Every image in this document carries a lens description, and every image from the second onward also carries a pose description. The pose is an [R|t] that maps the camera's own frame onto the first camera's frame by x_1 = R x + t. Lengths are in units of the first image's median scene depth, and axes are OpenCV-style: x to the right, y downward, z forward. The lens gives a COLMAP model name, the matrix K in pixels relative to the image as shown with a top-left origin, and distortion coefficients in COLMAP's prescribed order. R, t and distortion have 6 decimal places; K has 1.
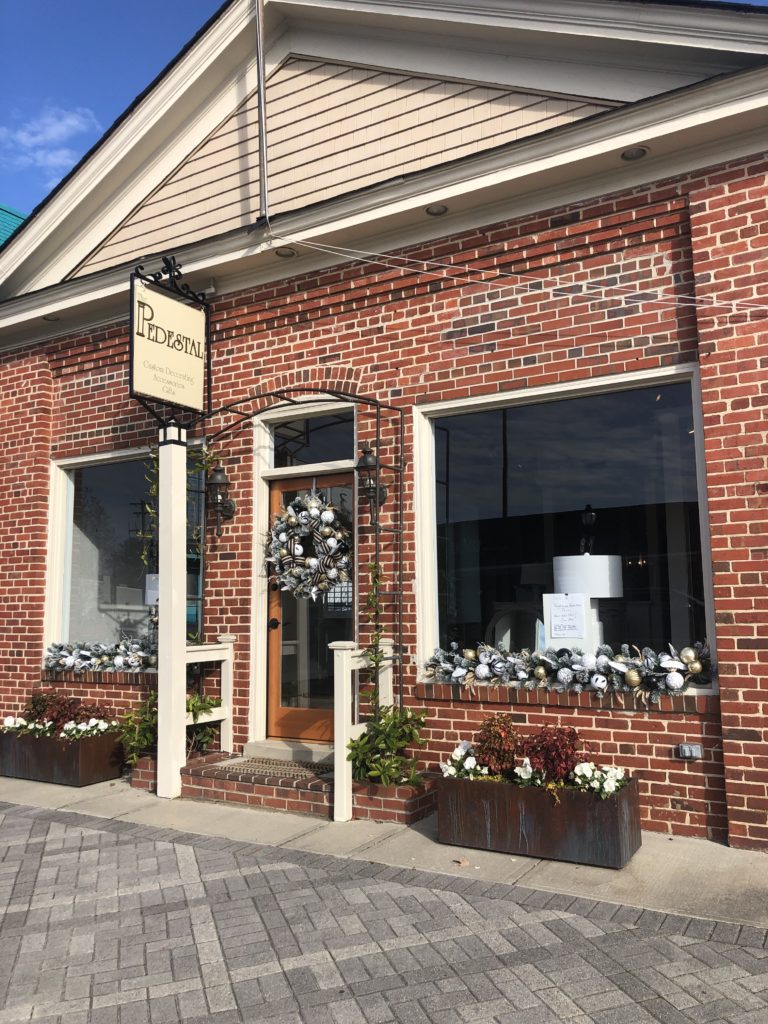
lens RADIAL K [[845.3, 0, 384.9], [0, 845.3, 510.3], [0, 0, 1]] dist [0.010071, -0.010103]
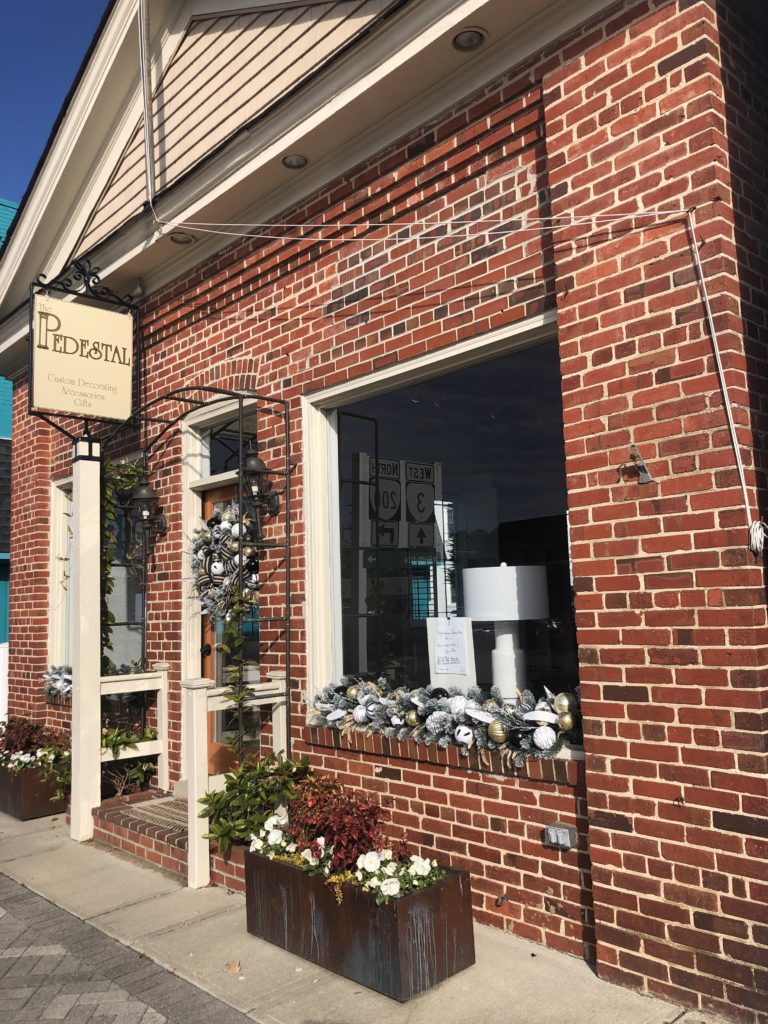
lens RADIAL K [[845.3, 0, 383.6], [0, 845.3, 513.1], [0, 0, 1]] dist [0.010071, -0.010103]
pose [[0.958920, -0.052024, -0.278867, 0.375113], [0.055030, 0.998480, 0.002959, -0.005014], [0.278289, -0.018183, 0.960325, 0.222562]]
